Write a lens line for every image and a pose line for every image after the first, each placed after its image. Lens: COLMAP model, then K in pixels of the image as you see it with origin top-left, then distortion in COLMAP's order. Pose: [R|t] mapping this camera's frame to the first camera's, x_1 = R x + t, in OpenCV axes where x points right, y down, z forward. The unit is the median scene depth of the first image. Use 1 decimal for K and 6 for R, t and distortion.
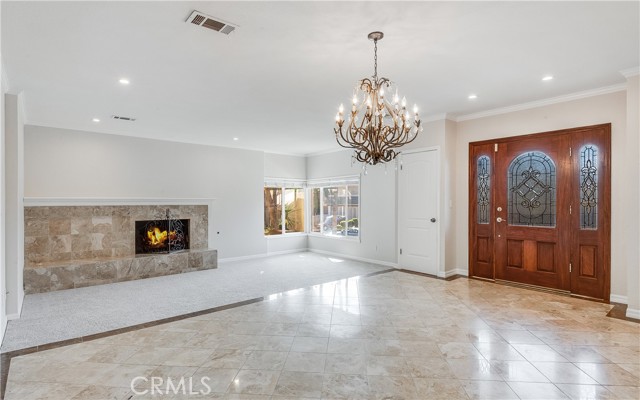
lens RADIAL K [[329.2, 0, 320.0], [0, 329.2, 200.0], [0, 0, 1]] dist [0.005945, -0.000292]
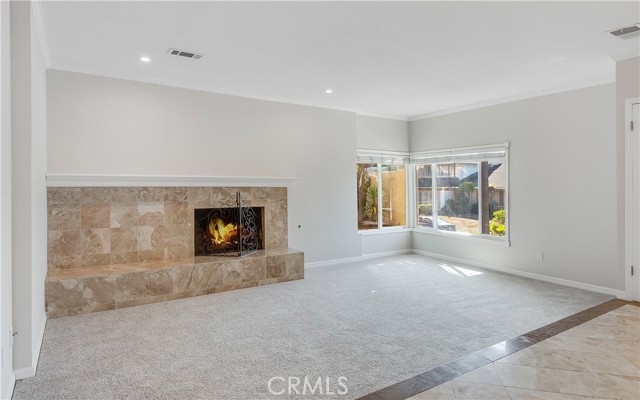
lens RADIAL K [[371.3, 0, 319.4], [0, 371.3, 188.6], [0, 0, 1]] dist [0.014310, 0.000497]
pose [[0.992866, 0.011116, -0.118718, -0.239370], [-0.008983, 0.999789, 0.018490, 0.004322], [0.118899, -0.017291, 0.992756, 0.293158]]
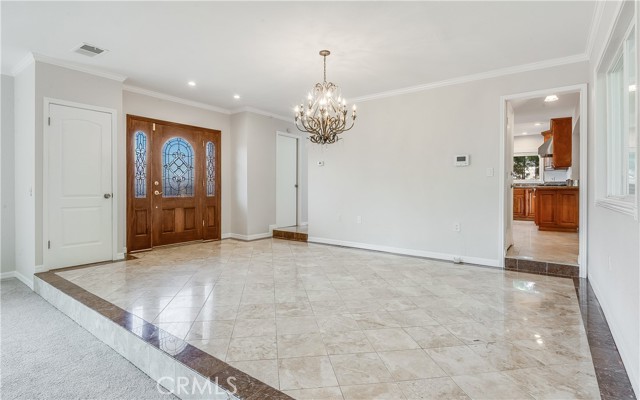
lens RADIAL K [[314.5, 0, 310.9], [0, 314.5, 187.9], [0, 0, 1]] dist [-0.001993, -0.000356]
pose [[-0.213760, 0.002258, 0.976884, -0.544876], [-0.006069, 0.999975, -0.003640, 0.040394], [-0.976867, -0.006707, -0.213741, 0.652600]]
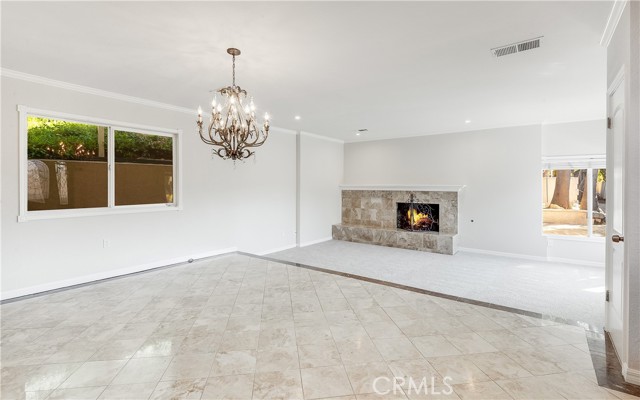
lens RADIAL K [[301.7, 0, 322.1], [0, 301.7, 182.9], [0, 0, 1]] dist [0.002691, 0.000015]
pose [[0.230912, -0.004253, -0.972965, 0.625125], [0.000972, 0.999991, -0.004140, -0.010666], [0.972974, 0.000010, 0.230914, 0.515076]]
